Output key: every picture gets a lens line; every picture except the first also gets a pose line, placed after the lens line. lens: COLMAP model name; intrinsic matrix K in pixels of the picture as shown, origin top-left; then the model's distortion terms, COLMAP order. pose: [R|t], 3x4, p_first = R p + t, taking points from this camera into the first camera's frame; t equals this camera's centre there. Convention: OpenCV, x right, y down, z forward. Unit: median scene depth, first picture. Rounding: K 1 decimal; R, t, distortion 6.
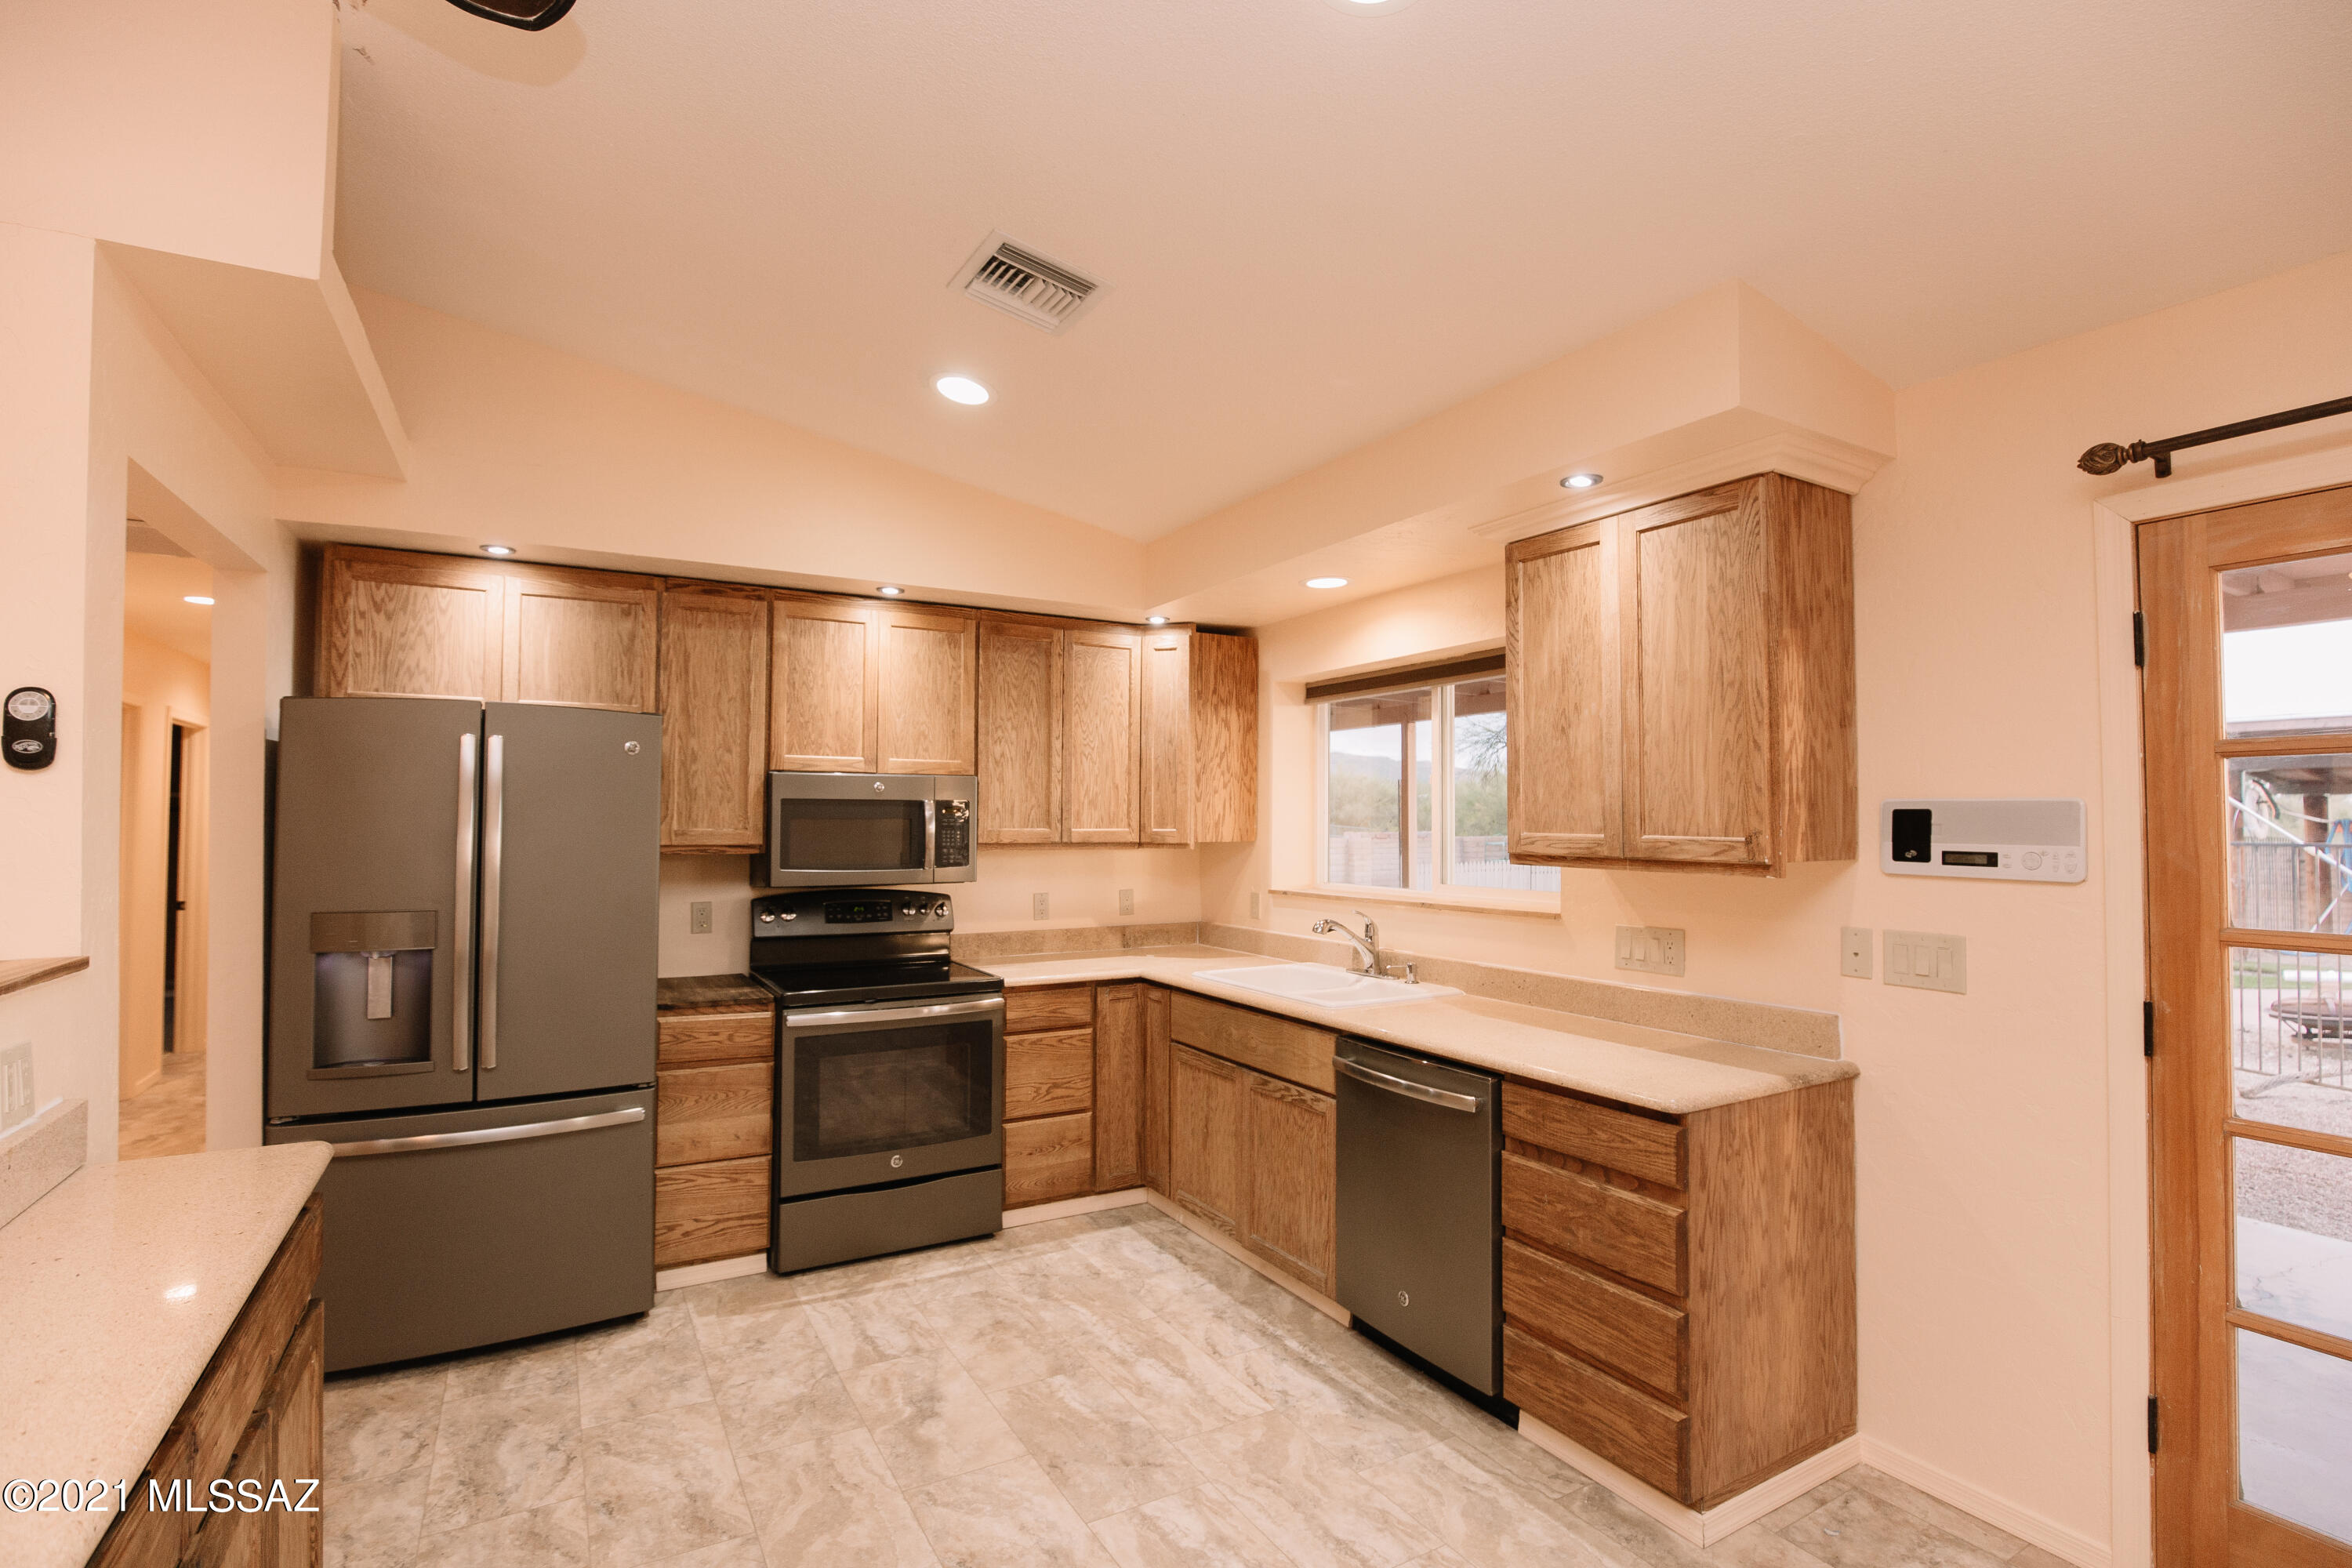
lens RADIAL K [[1099.2, 0, 1173.7], [0, 1099.2, 783.9], [0, 0, 1]] dist [-0.029382, -0.000044]
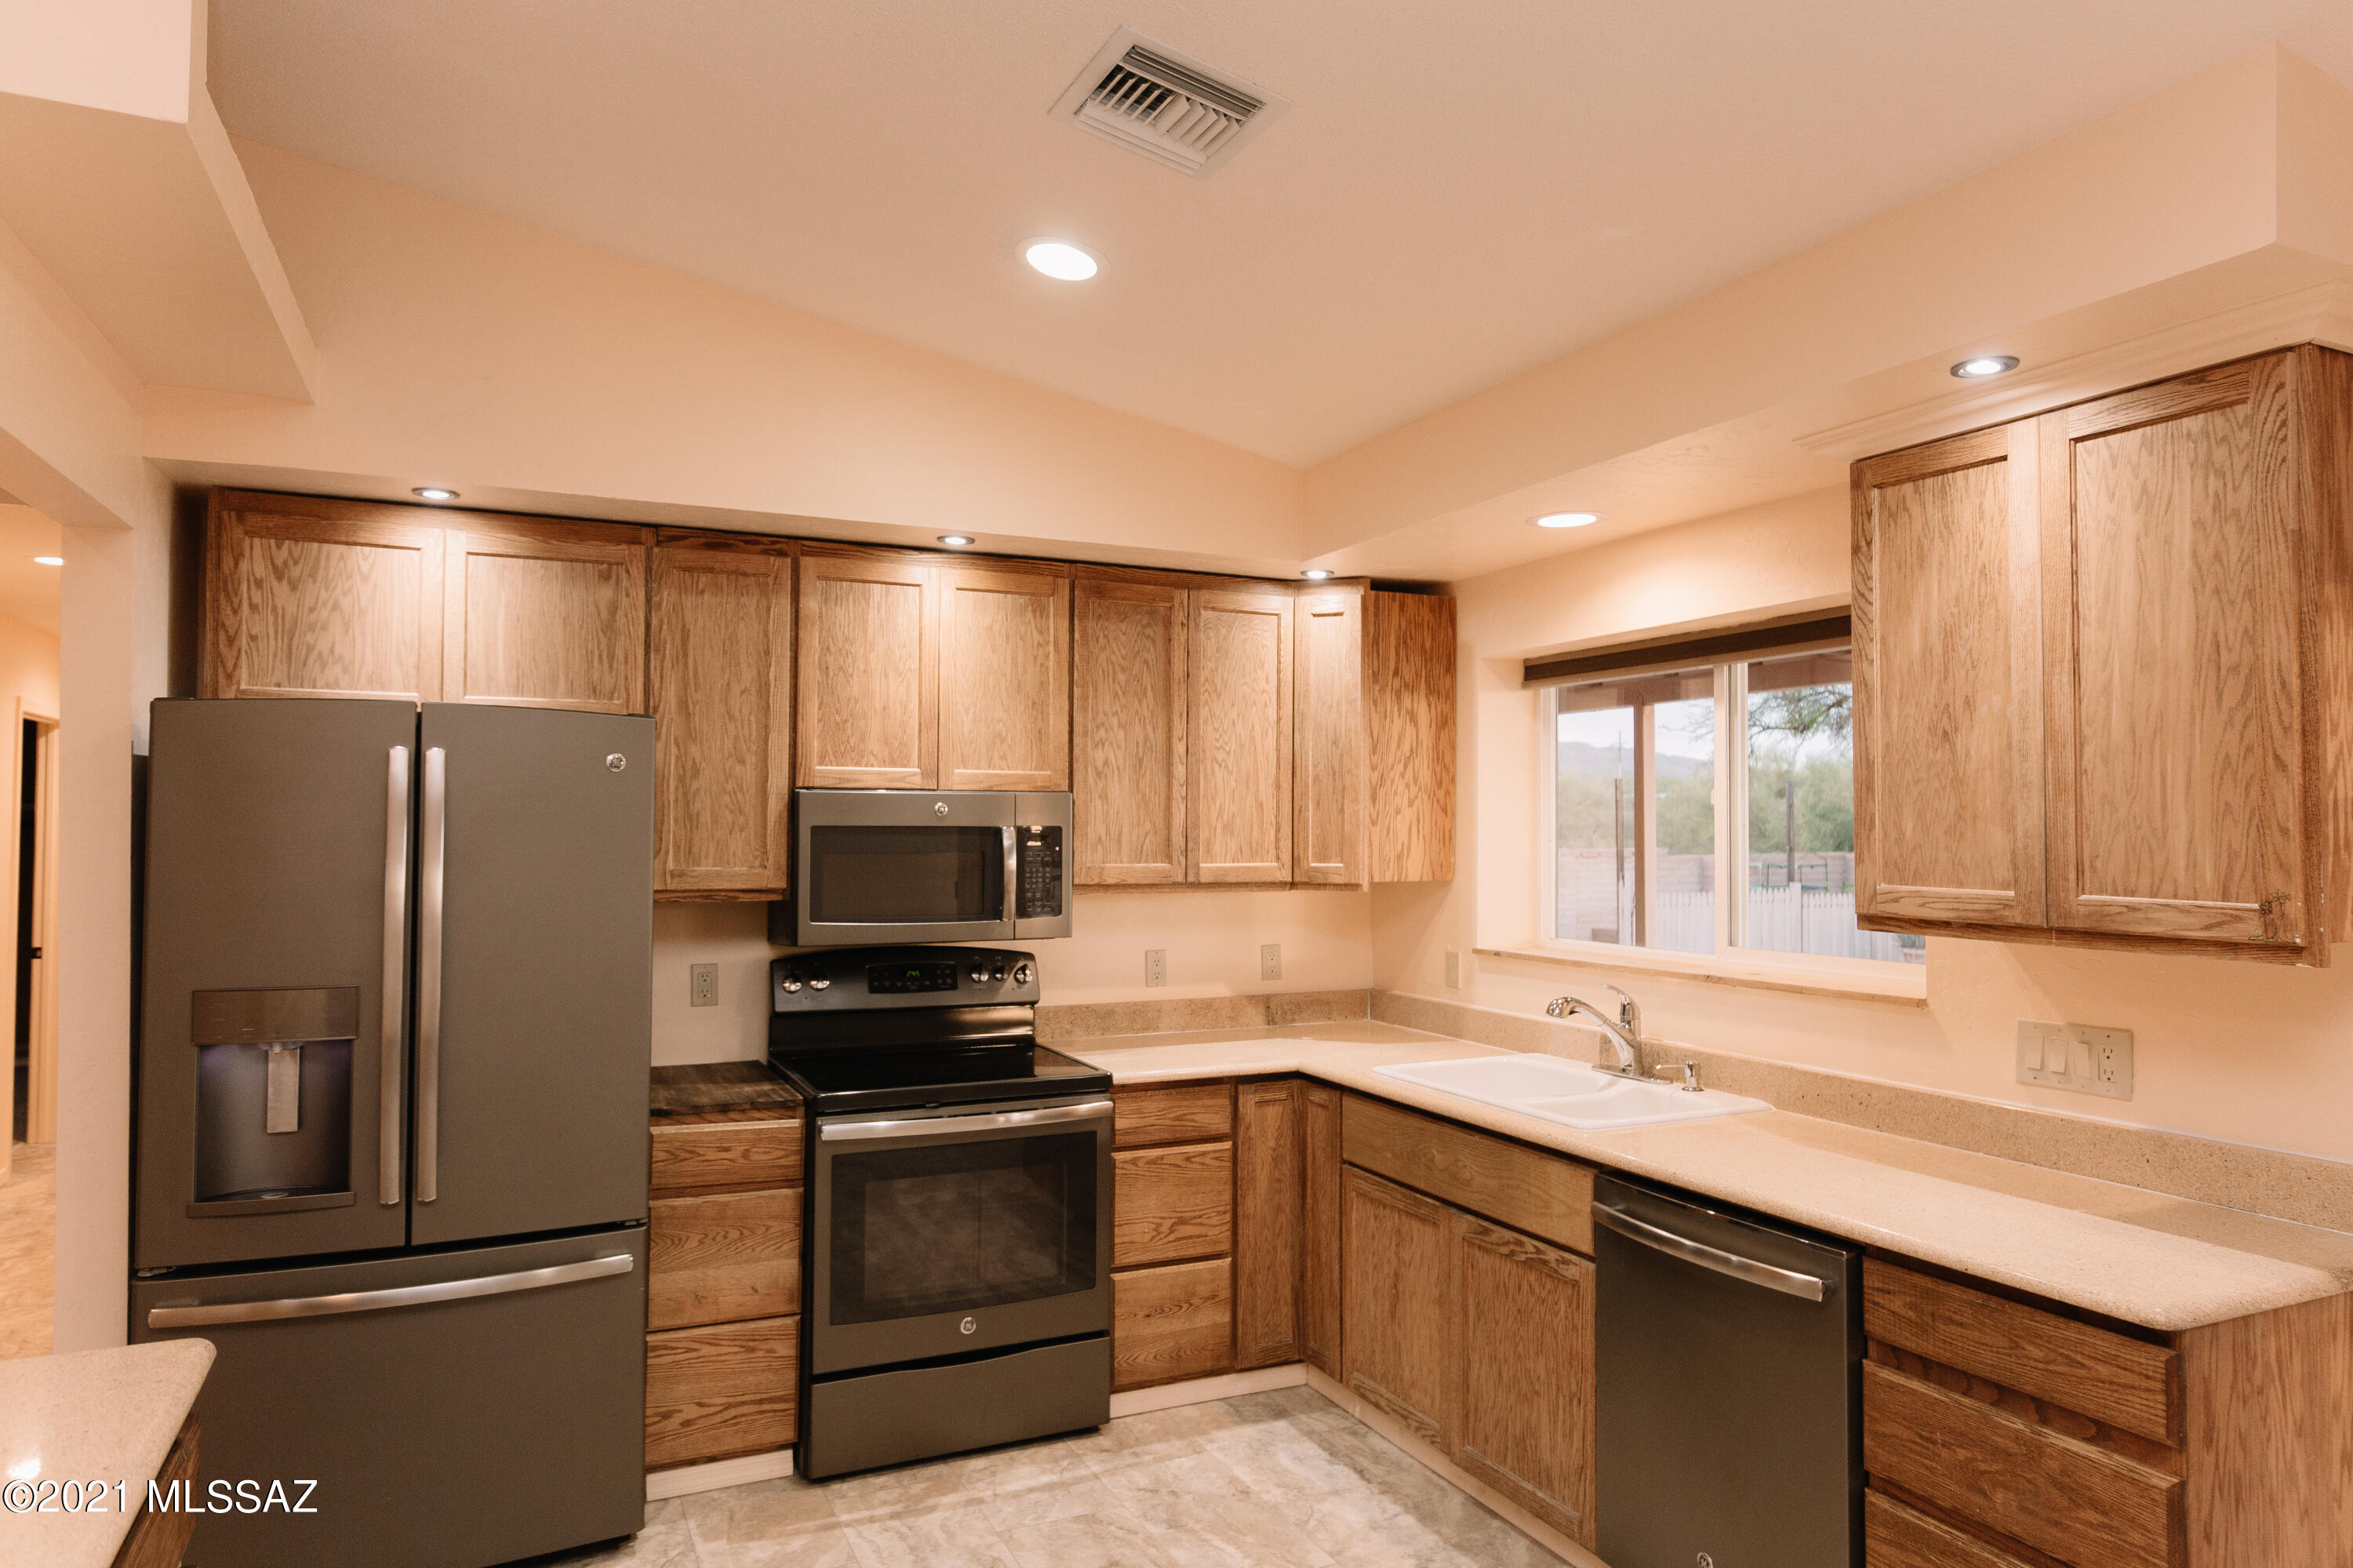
lens RADIAL K [[1449.4, 0, 1176.5], [0, 1449.4, 784.0], [0, 0, 1]] dist [-0.006581, -0.000154]
pose [[0.996624, -0.002405, -0.082060, -0.041017], [0.002675, 0.999991, 0.003178, -0.020757], [0.082052, -0.003387, 0.996622, 0.061157]]
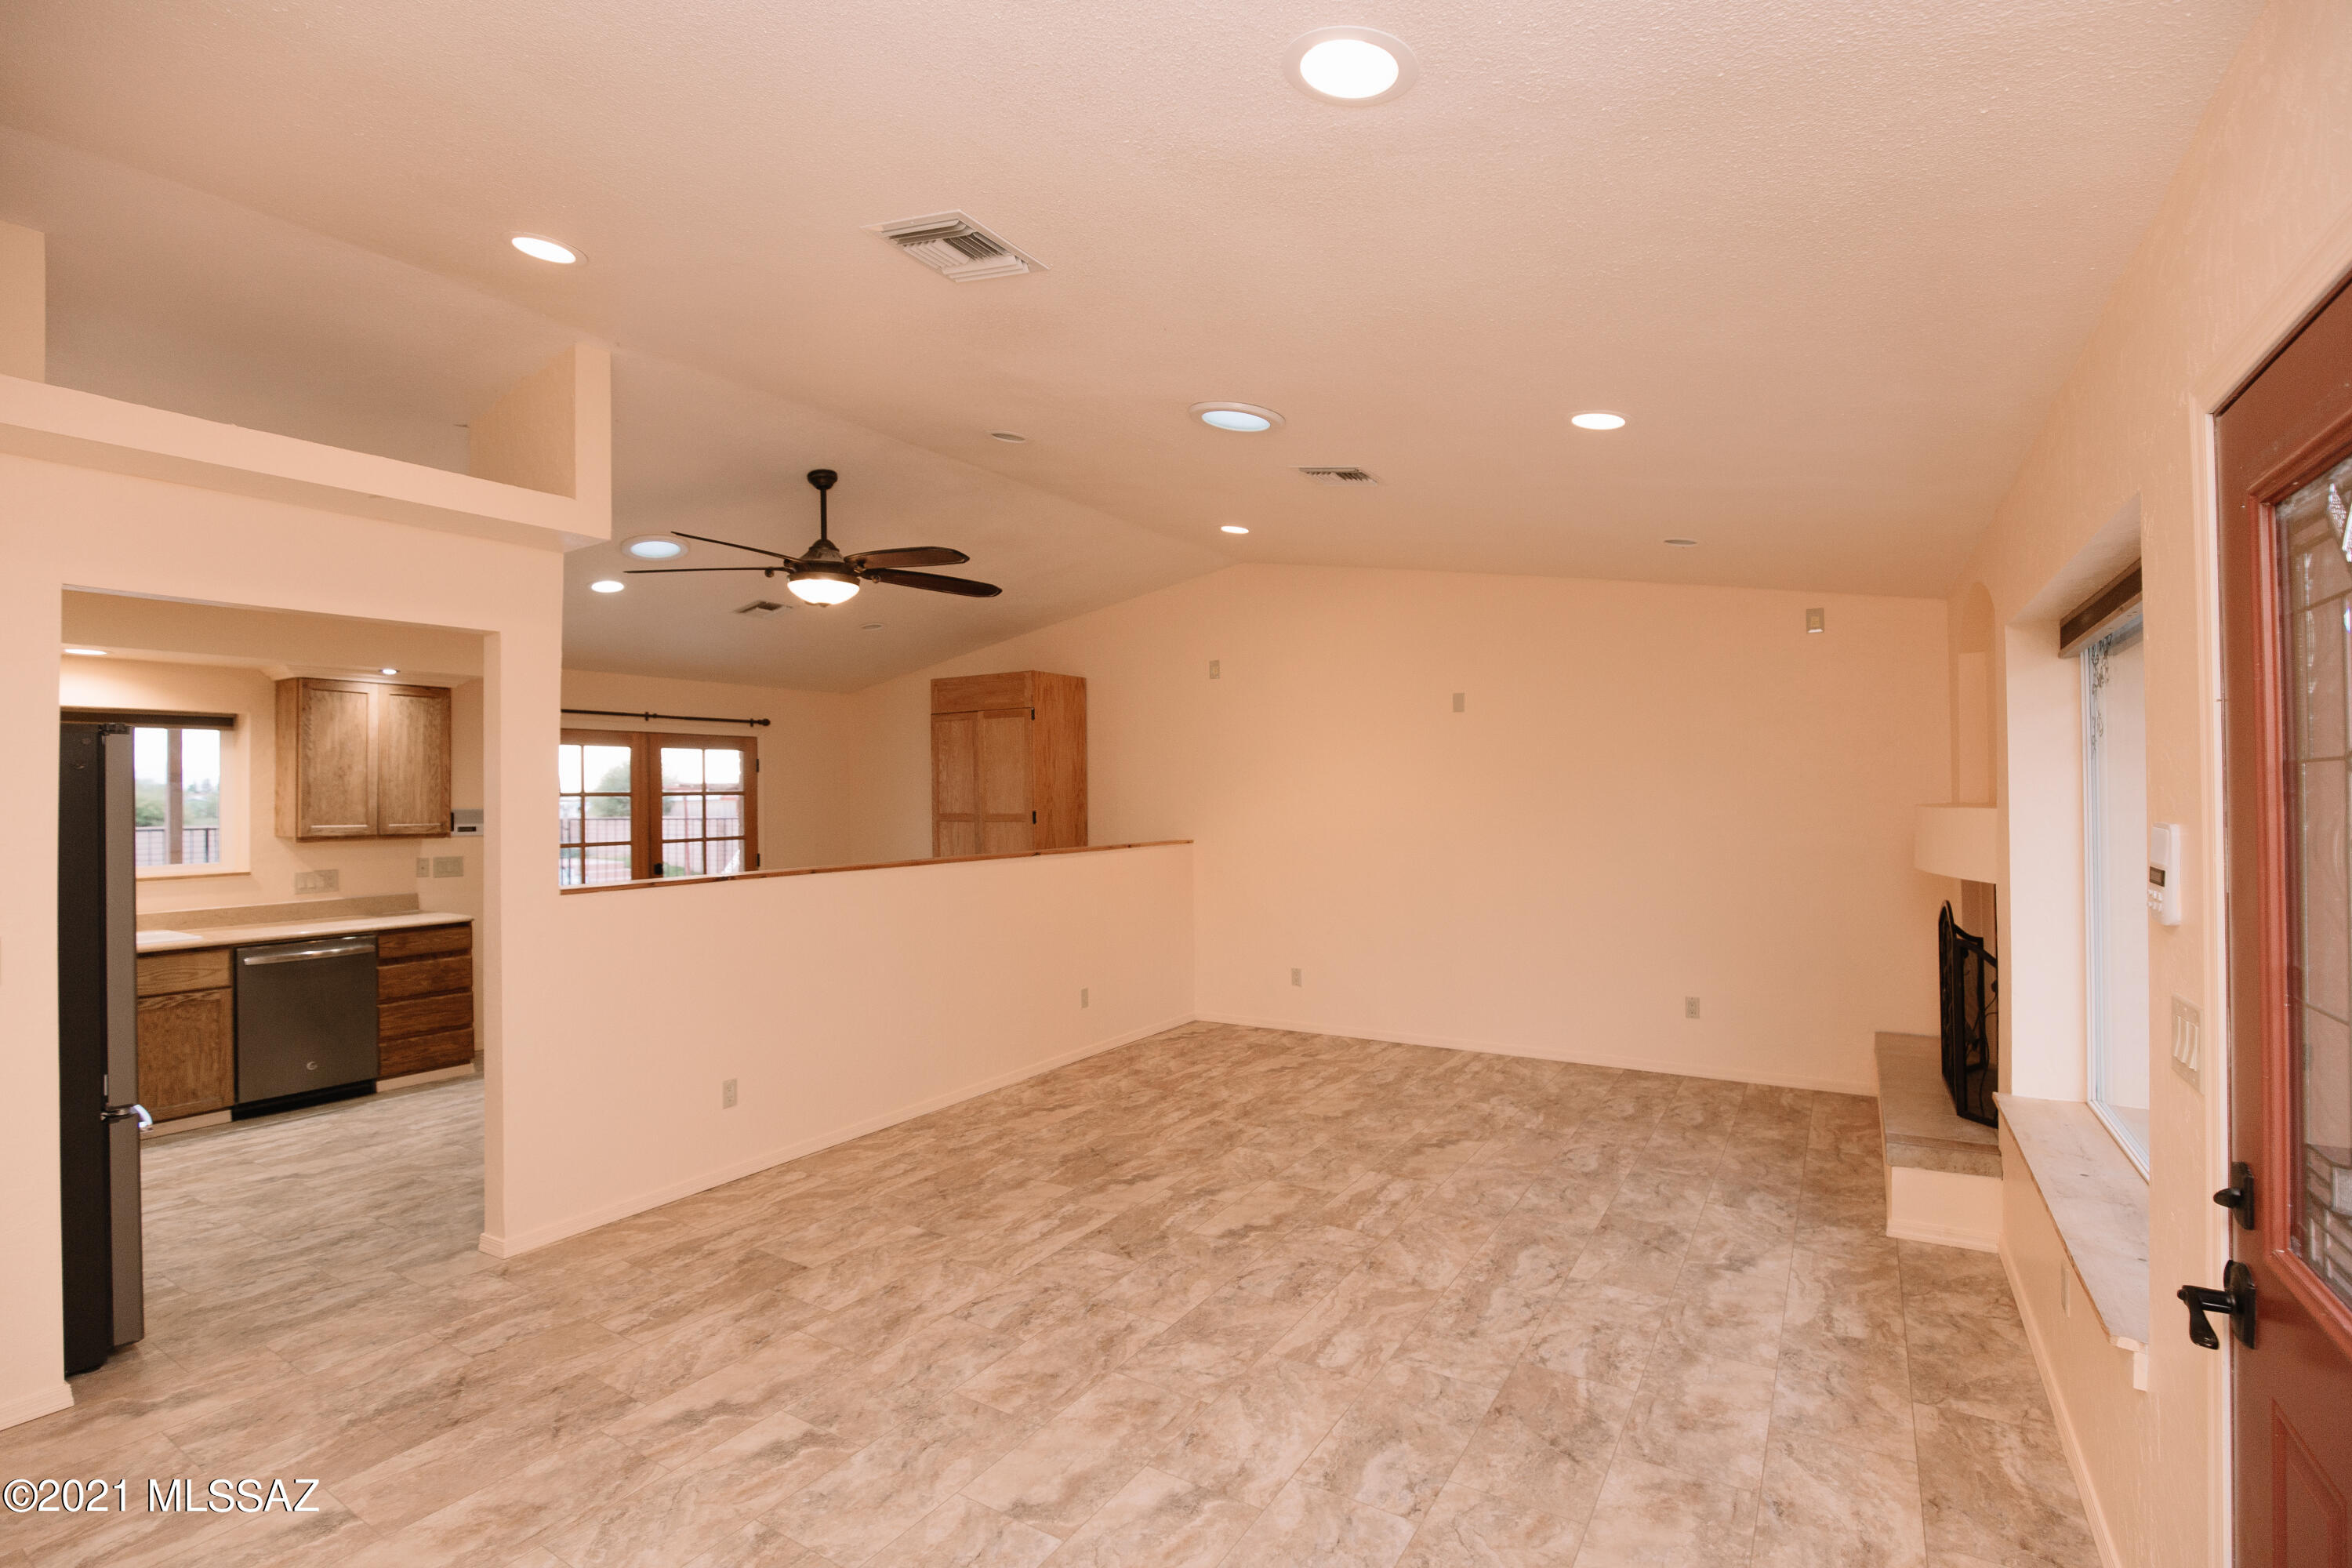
lens RADIAL K [[1086.9, 0, 1169.7], [0, 1086.9, 784.5], [0, 0, 1]] dist [-0.036165, 0.006796]
pose [[-0.466512, 0.012794, 0.884422, -1.981766], [-0.018509, 0.999535, -0.024222, -0.012228], [-0.884321, -0.027669, -0.466059, 0.489985]]
